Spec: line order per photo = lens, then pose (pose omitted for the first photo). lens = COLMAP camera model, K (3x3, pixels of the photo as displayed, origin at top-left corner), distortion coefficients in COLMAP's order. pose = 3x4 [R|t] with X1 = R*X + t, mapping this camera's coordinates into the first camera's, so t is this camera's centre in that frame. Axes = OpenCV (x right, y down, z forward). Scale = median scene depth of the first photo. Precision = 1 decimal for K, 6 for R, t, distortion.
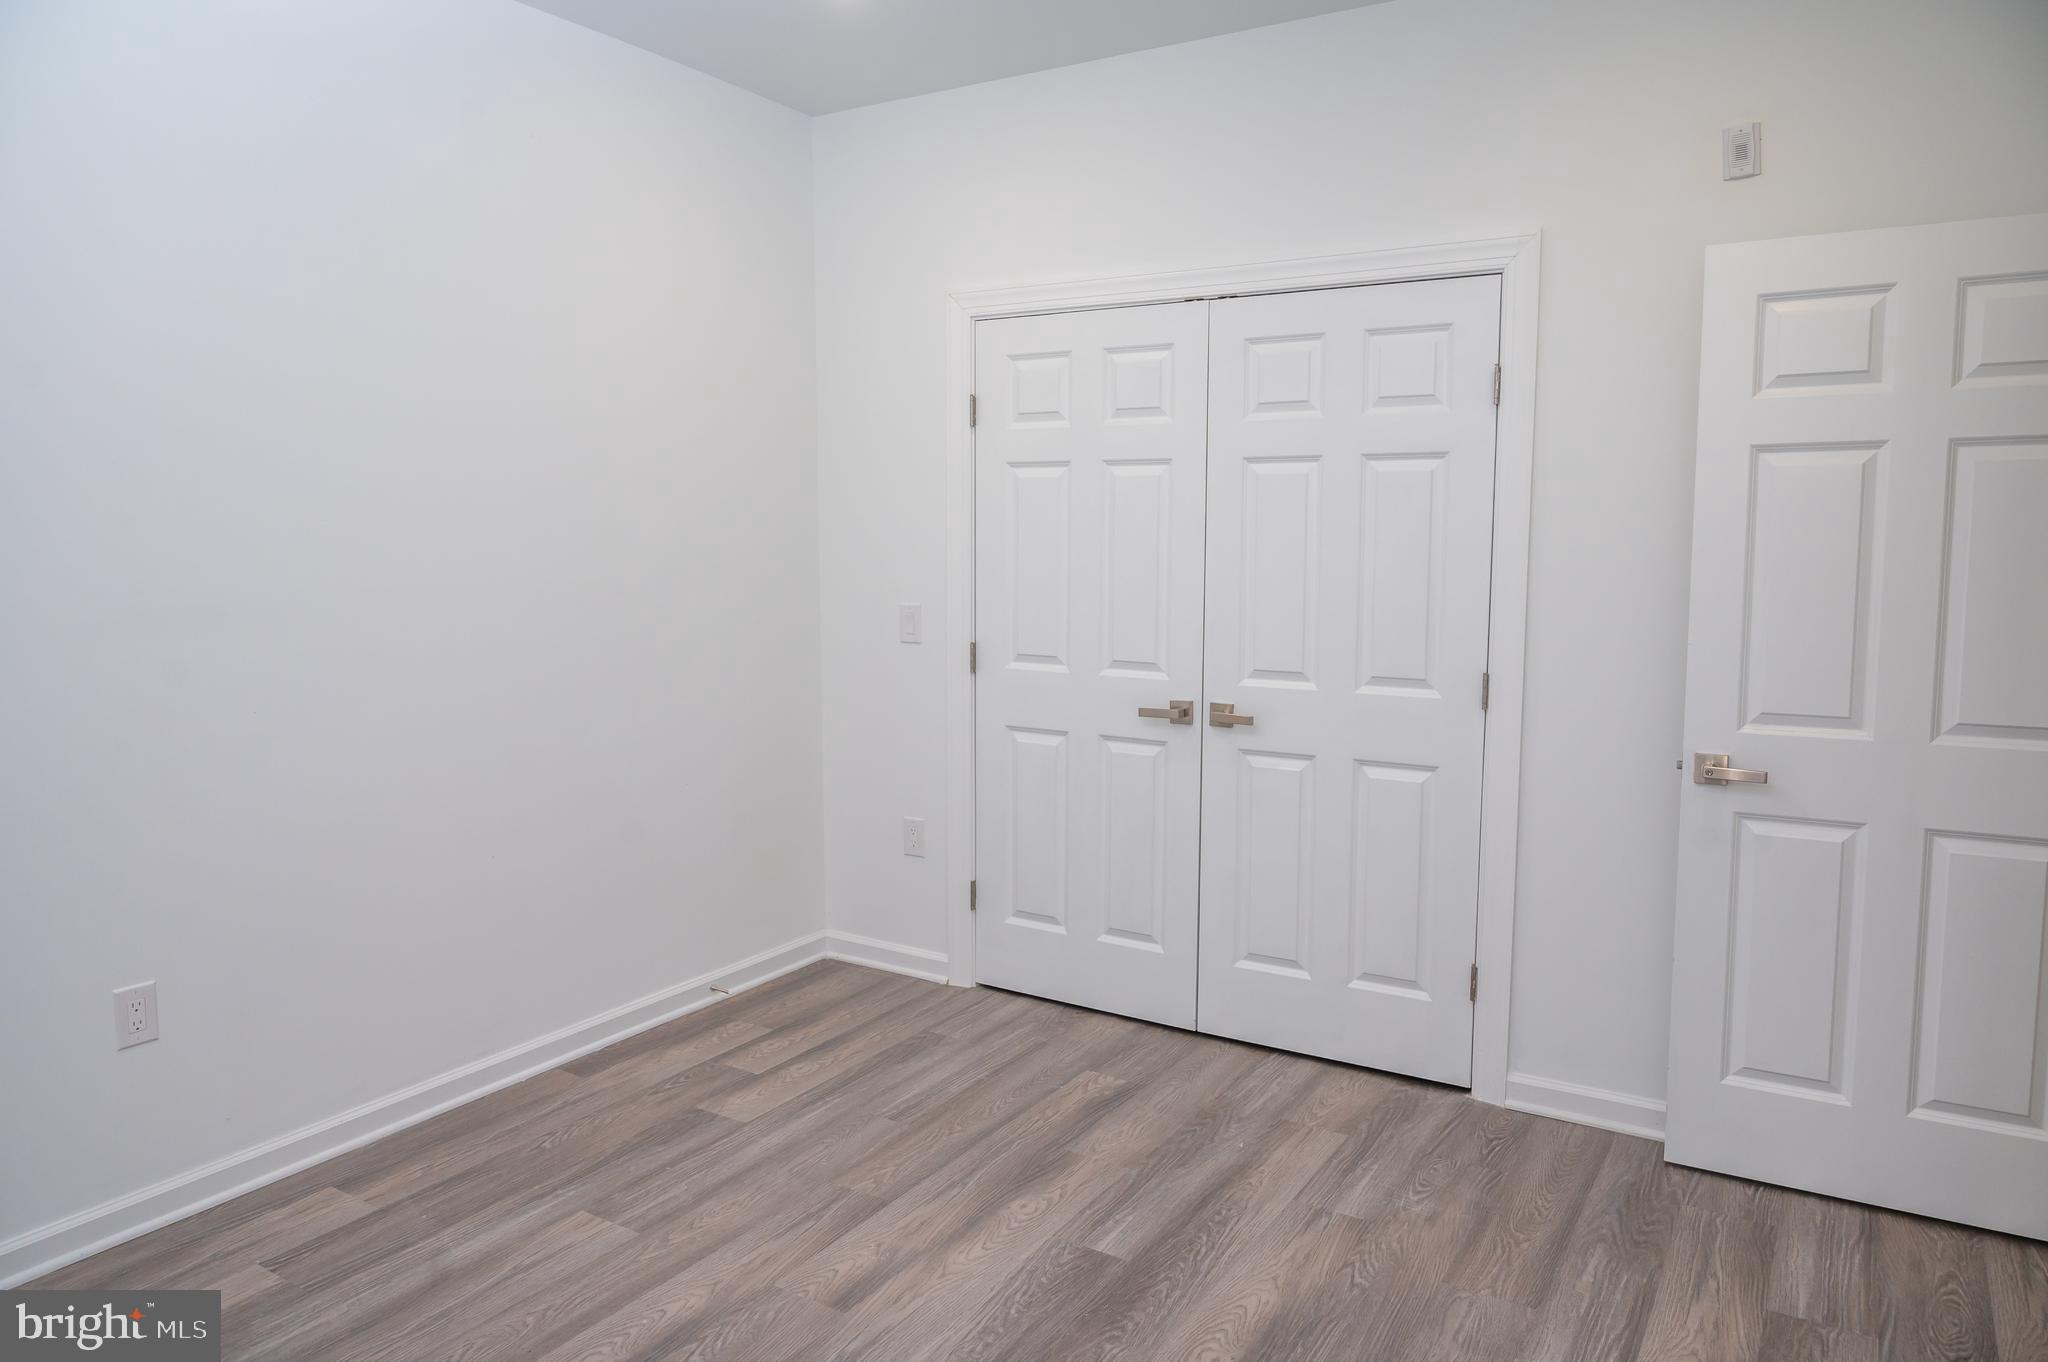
lens RADIAL K [[1379.5, 0, 1024.0], [0, 1379.5, 681.0], [0, 0, 1]] dist [-0.003564, 0.001036]
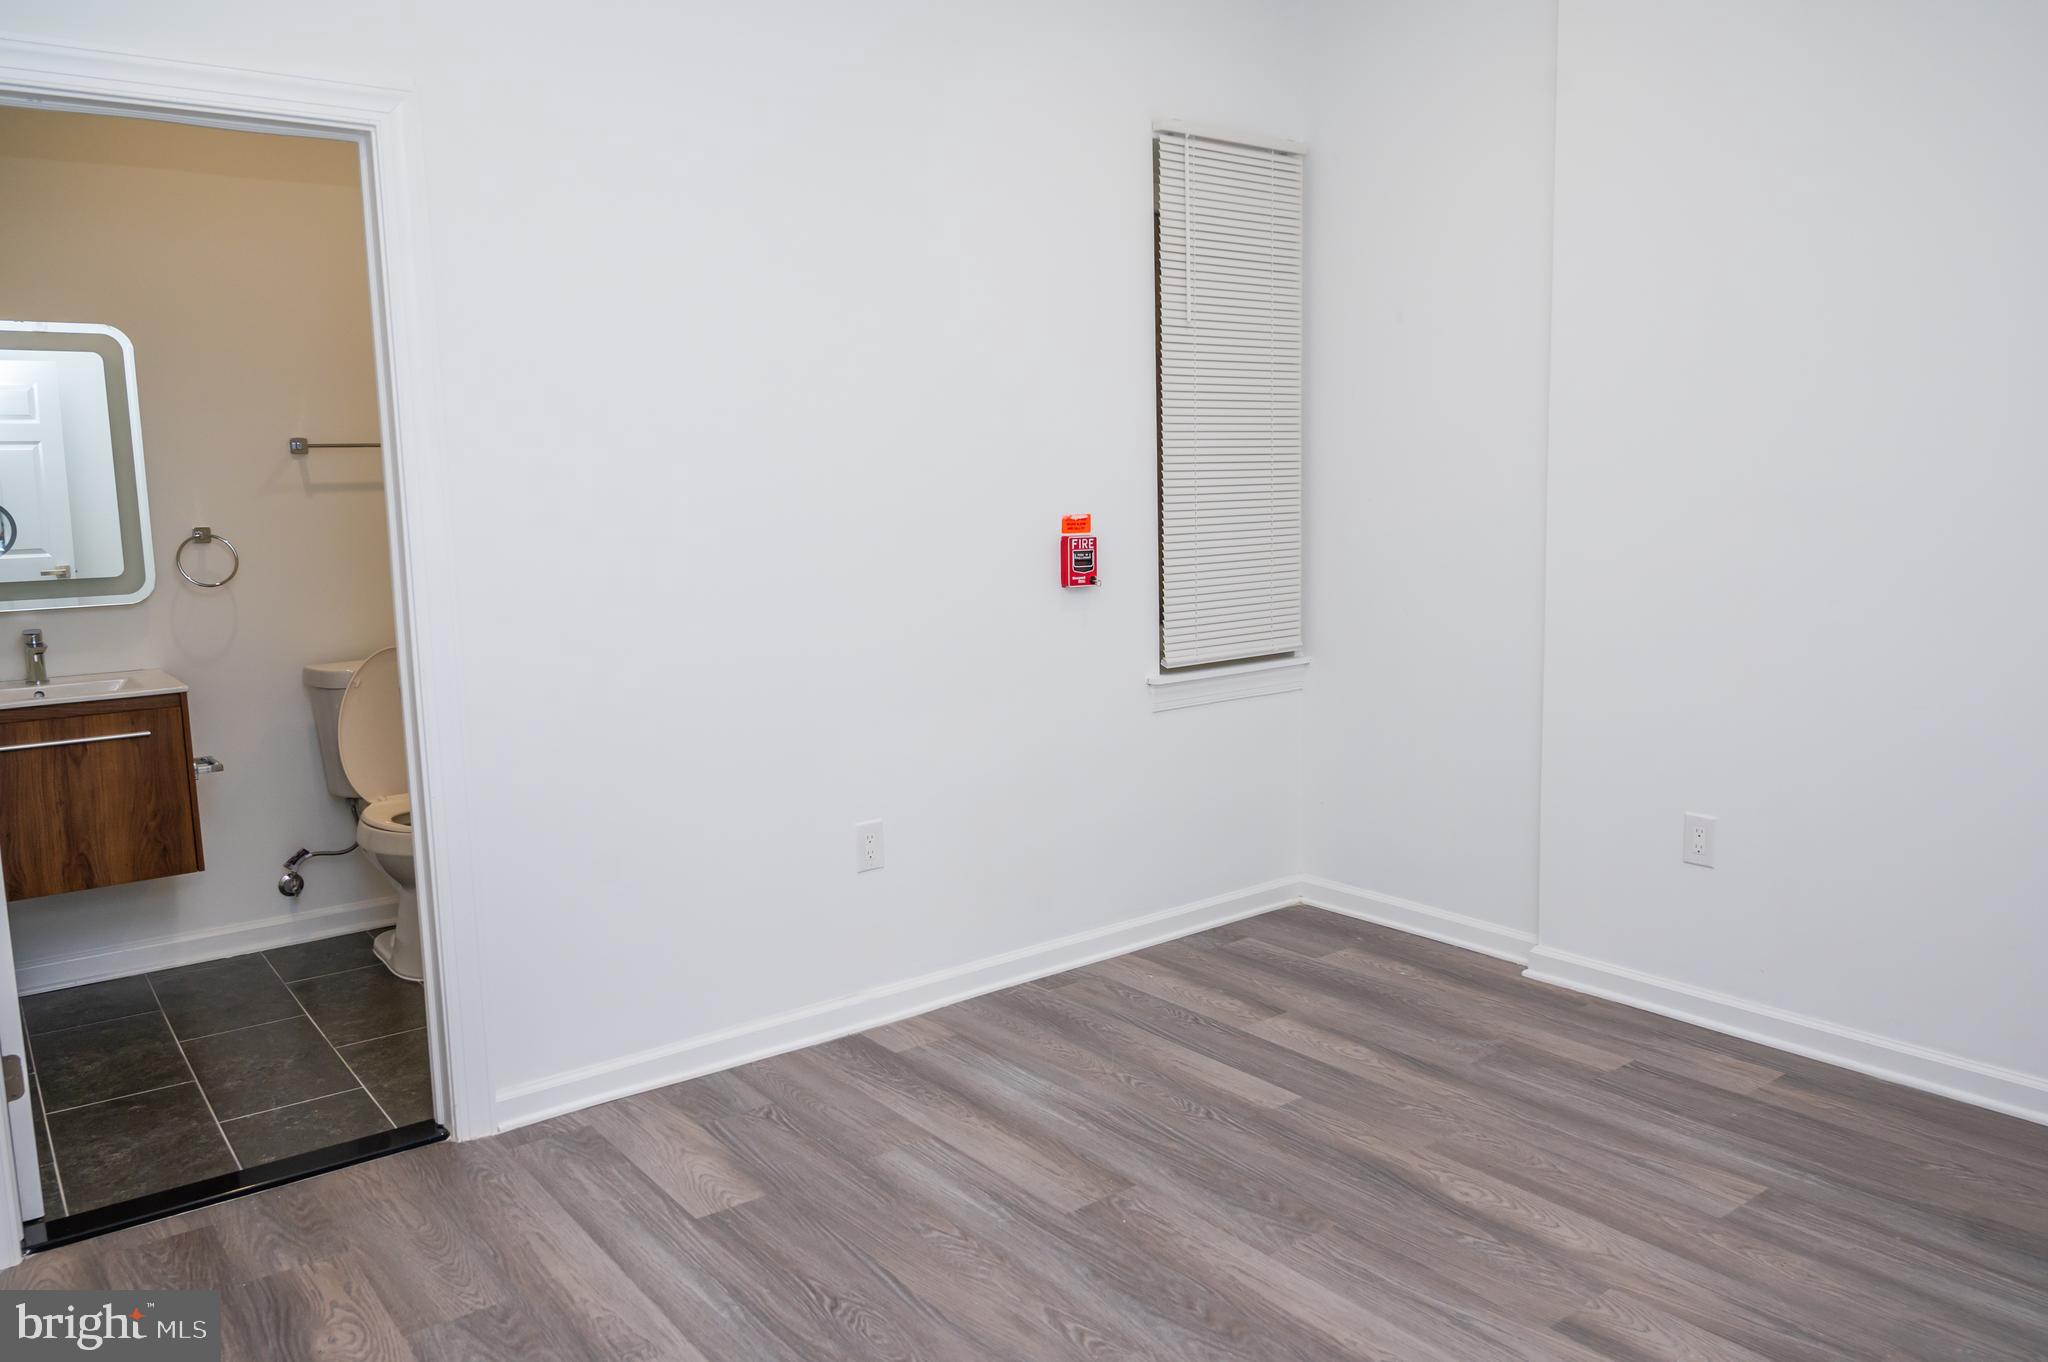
lens RADIAL K [[1379.5, 0, 1024.0], [0, 1379.5, 681.0], [0, 0, 1]] dist [-0.003564, 0.001036]
pose [[-0.338245, 0.142826, -0.930156, 0.663405], [-0.078585, 0.980676, 0.179161, -0.069005], [0.937771, 0.133697, -0.320485, 0.815608]]
